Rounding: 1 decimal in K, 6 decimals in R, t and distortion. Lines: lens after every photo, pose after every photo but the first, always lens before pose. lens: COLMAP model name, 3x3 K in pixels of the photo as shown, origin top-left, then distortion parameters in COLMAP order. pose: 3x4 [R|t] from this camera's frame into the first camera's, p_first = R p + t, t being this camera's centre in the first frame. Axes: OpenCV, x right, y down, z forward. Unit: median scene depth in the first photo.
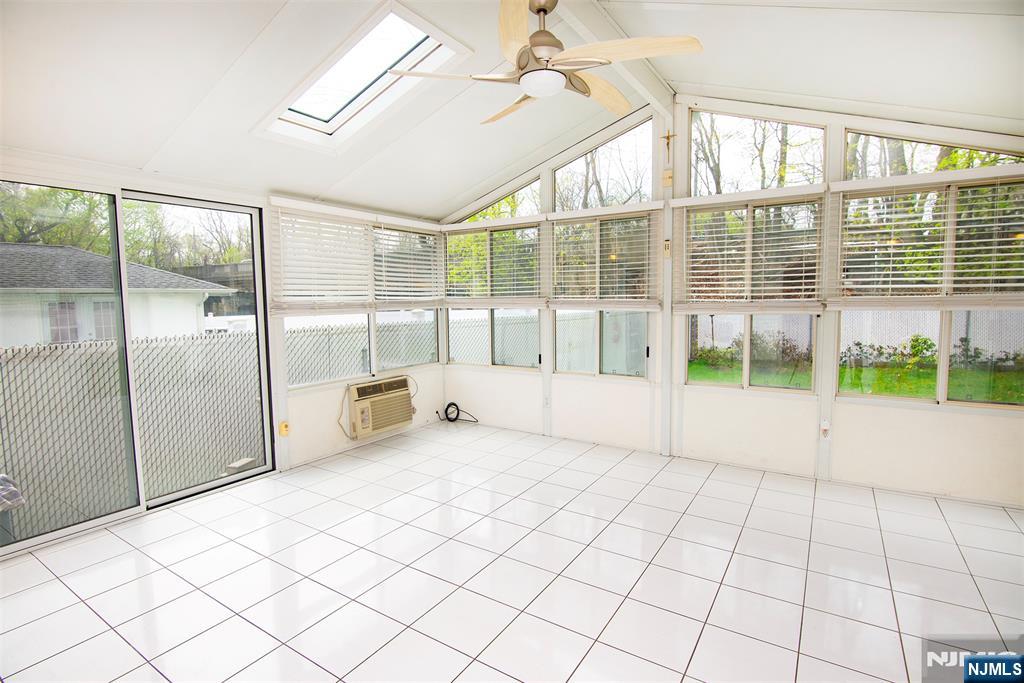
lens RADIAL K [[499.4, 0, 510.6], [0, 499.4, 336.3], [0, 0, 1]] dist [-0.018217, -0.001575]
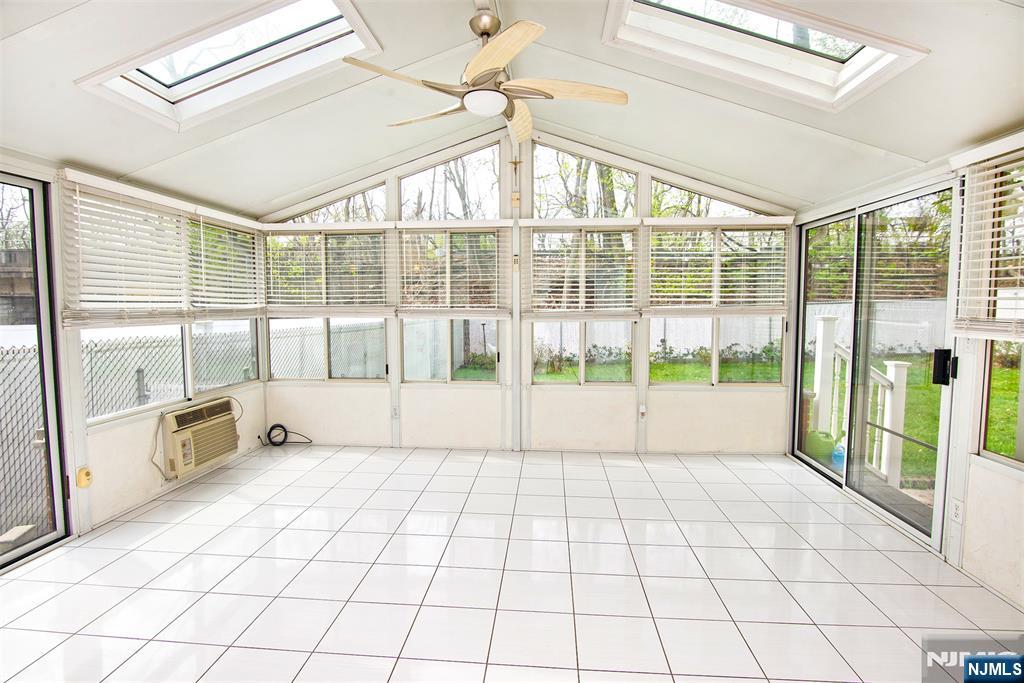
lens RADIAL K [[499.4, 0, 508.3], [0, 499.4, 337.0], [0, 0, 1]] dist [-0.018217, -0.001575]
pose [[0.880491, -0.020678, 0.473611, -0.209517], [0.029504, 0.999502, -0.011213, 0.000457], [-0.473143, 0.023846, 0.880663, 0.032490]]
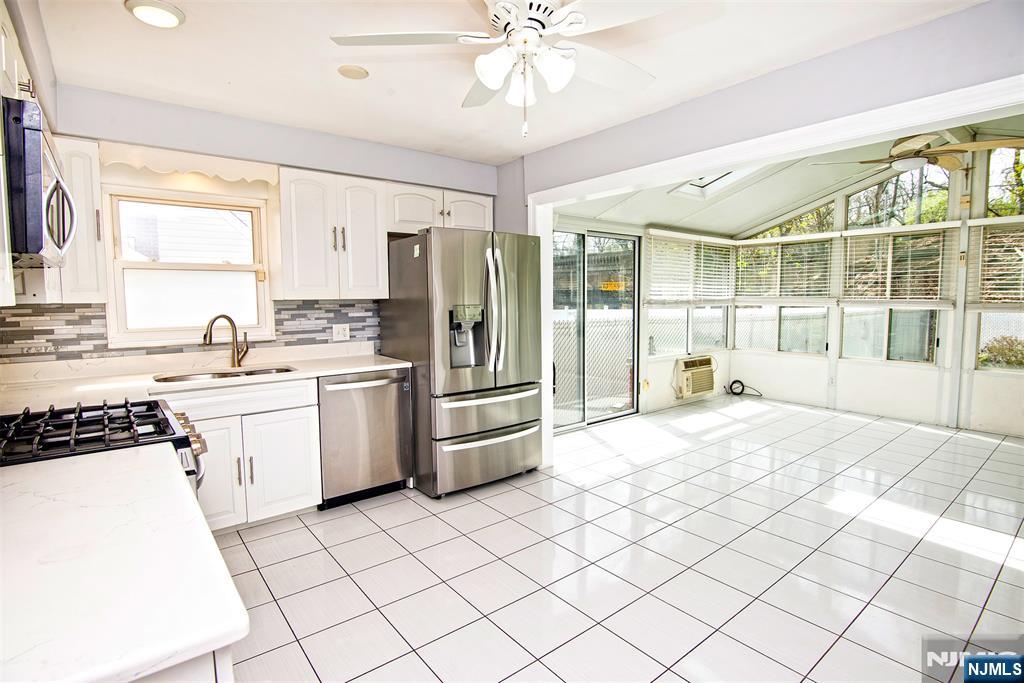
lens RADIAL K [[499.4, 0, 510.6], [0, 499.4, 338.0], [0, 0, 1]] dist [-0.018217, -0.001575]
pose [[0.949120, 0.031861, -0.313298, -0.332981], [-0.030850, 0.999490, 0.008185, 0.041053], [0.313399, 0.001897, 0.949620, -0.467975]]
